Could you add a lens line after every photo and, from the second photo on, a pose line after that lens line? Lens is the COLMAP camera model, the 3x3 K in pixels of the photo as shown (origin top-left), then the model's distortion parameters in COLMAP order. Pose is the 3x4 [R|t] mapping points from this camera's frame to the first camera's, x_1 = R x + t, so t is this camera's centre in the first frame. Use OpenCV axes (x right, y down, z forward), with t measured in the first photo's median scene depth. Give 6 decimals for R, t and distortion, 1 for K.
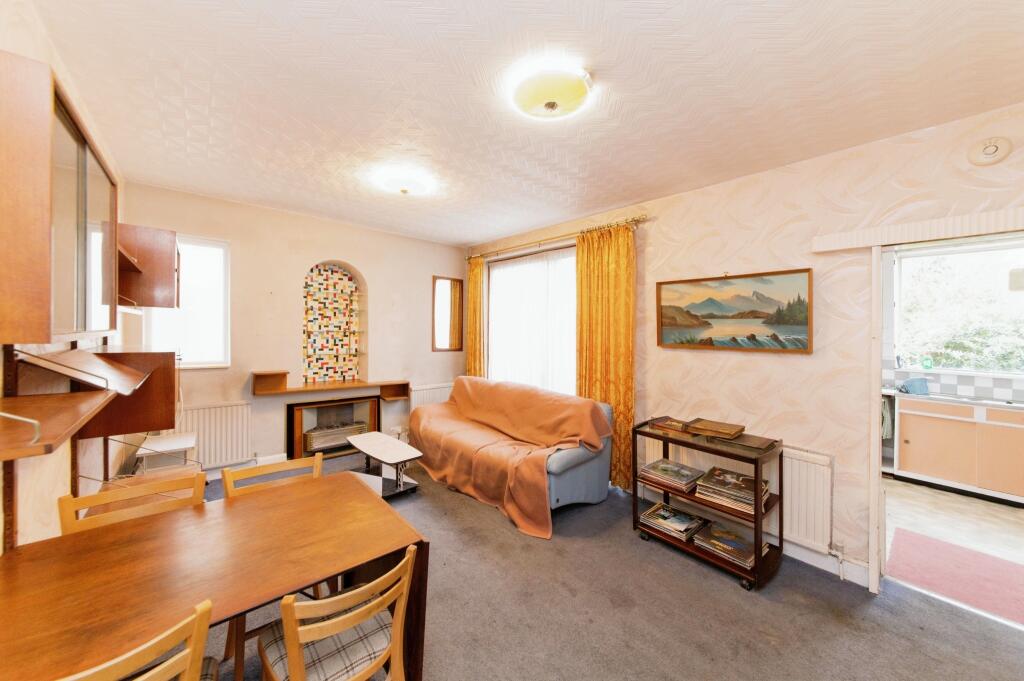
lens RADIAL K [[373.4, 0, 504.0], [0, 373.4, 331.0], [0, 0, 1]] dist [0.011010, -0.000108]
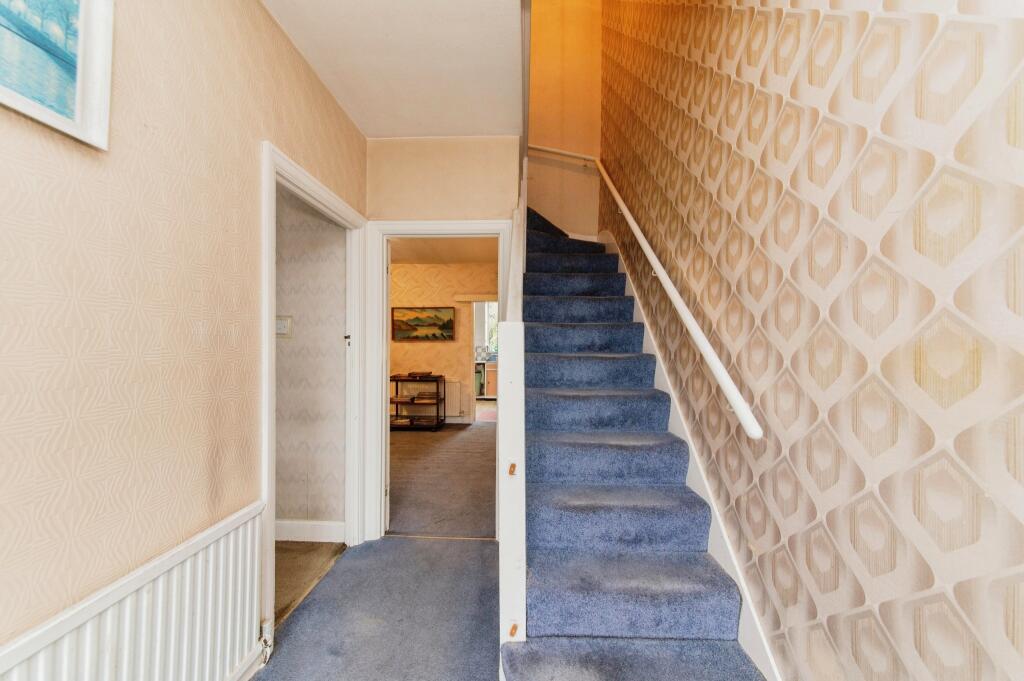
lens RADIAL K [[373.4, 0, 513.2], [0, 373.4, 335.7], [0, 0, 1]] dist [0.011010, -0.000108]
pose [[0.675405, -0.001655, 0.737445, -0.511452], [0.013521, 0.999857, -0.010139, 0.038330], [-0.737323, 0.016819, 0.675331, -0.660566]]
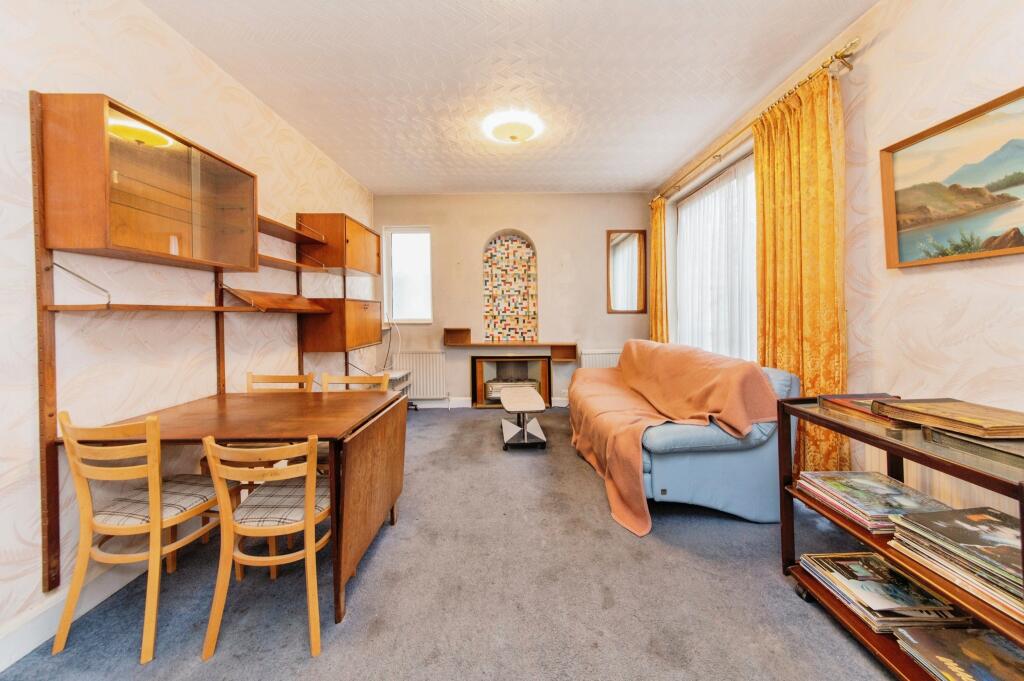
lens RADIAL K [[373.4, 0, 499.2], [0, 373.4, 316.8], [0, 0, 1]] dist [0.011010, -0.000108]
pose [[0.753078, -0.017483, -0.657698, 0.301479], [0.019803, 0.999796, -0.003902, 0.088171], [0.657633, -0.010086, 0.753271, 0.195467]]
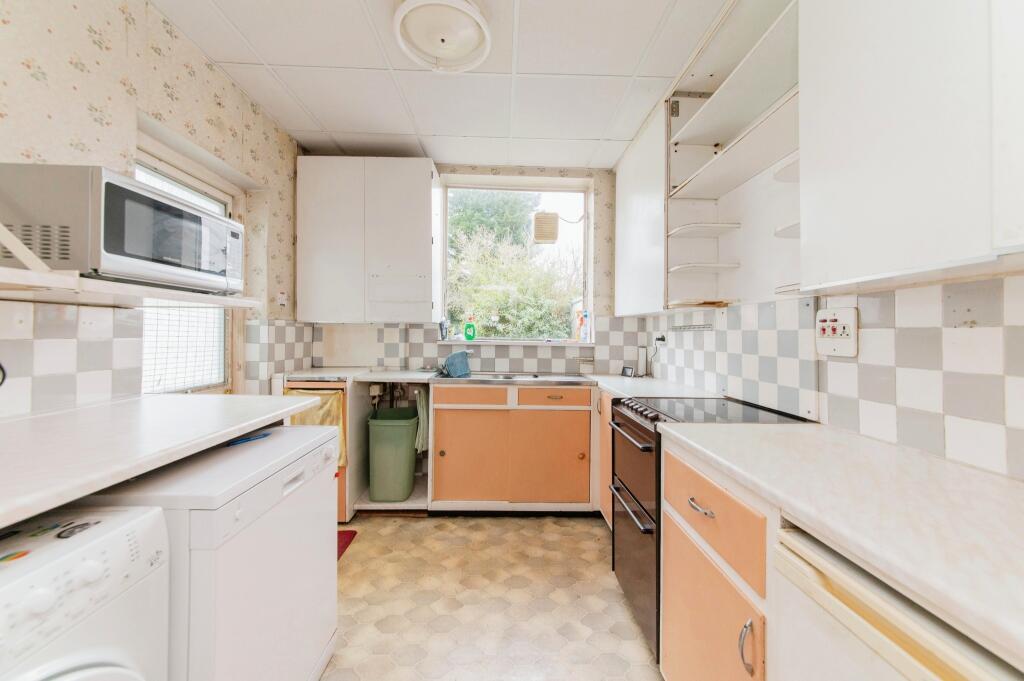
lens RADIAL K [[373.4, 0, 514.1], [0, 373.4, 331.4], [0, 0, 1]] dist [0.011010, -0.000108]
pose [[0.632048, -0.013345, 0.774815, 0.718255], [0.002837, 0.999885, 0.014907, 0.086206], [-0.774924, -0.007224, 0.632013, 0.559689]]
